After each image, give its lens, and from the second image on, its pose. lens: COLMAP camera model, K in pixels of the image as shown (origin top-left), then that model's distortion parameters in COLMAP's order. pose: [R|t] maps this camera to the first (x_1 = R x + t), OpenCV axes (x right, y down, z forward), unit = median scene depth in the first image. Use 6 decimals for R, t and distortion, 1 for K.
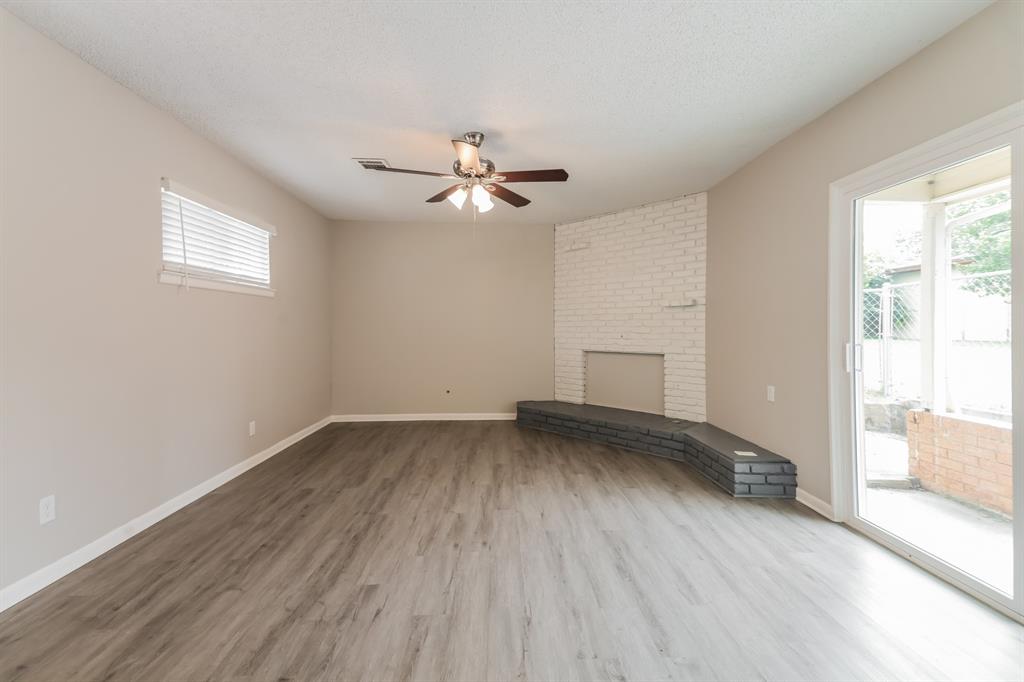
lens RADIAL K [[428.9, 0, 509.8], [0, 428.9, 330.9], [0, 0, 1]] dist [0.129132, -0.052312]
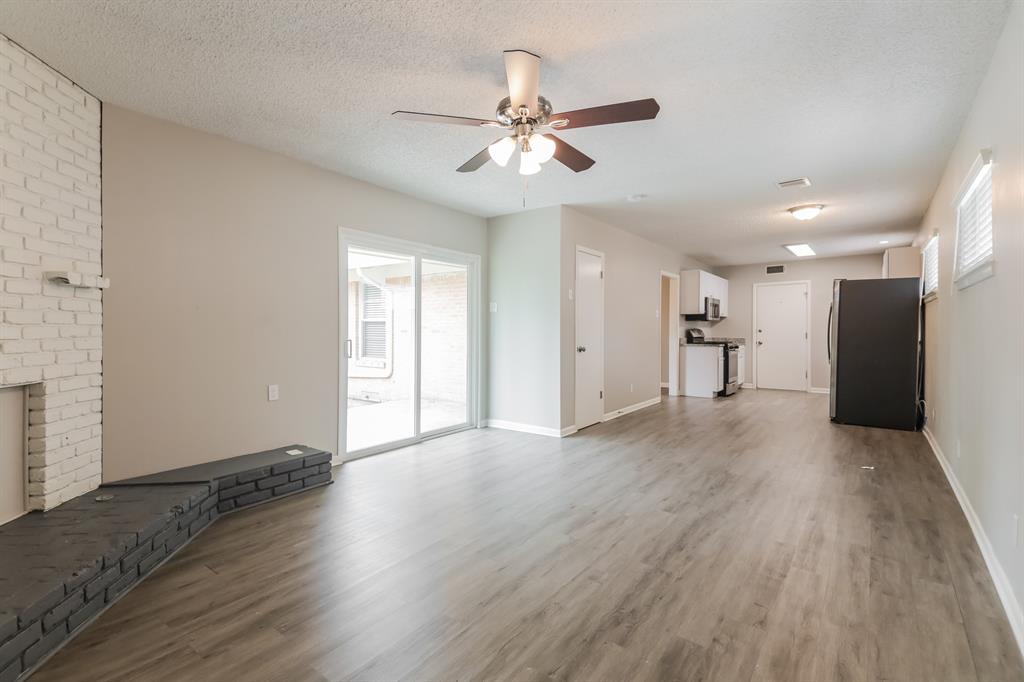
lens RADIAL K [[473.6, 0, 497.5], [0, 473.6, 333.3], [0, 0, 1]] dist [0.110387, -0.053711]
pose [[-0.768551, -0.011860, 0.639678, -0.568815], [-0.000509, 0.999839, 0.017925, -0.018072], [-0.639788, 0.013451, -0.768434, 1.643387]]
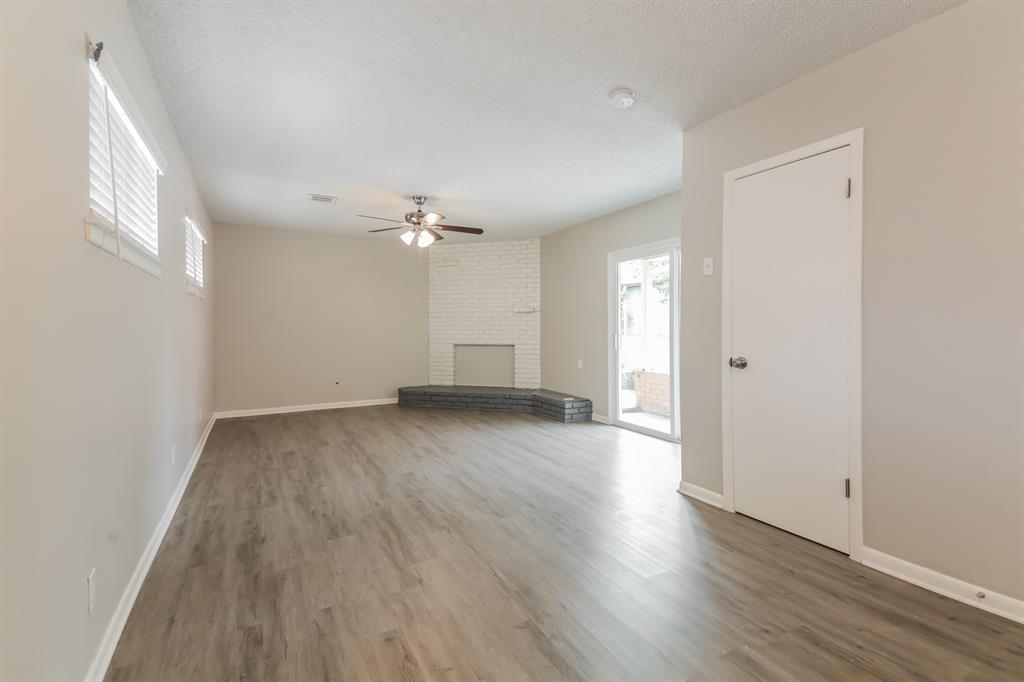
lens RADIAL K [[453.2, 0, 514.7], [0, 453.2, 333.6], [0, 0, 1]] dist [0.091410, -0.044844]
pose [[0.893546, -0.008200, 0.448897, -0.480676], [0.004714, 0.999949, 0.008882, 0.003940], [-0.448947, -0.005820, 0.893539, -0.517771]]
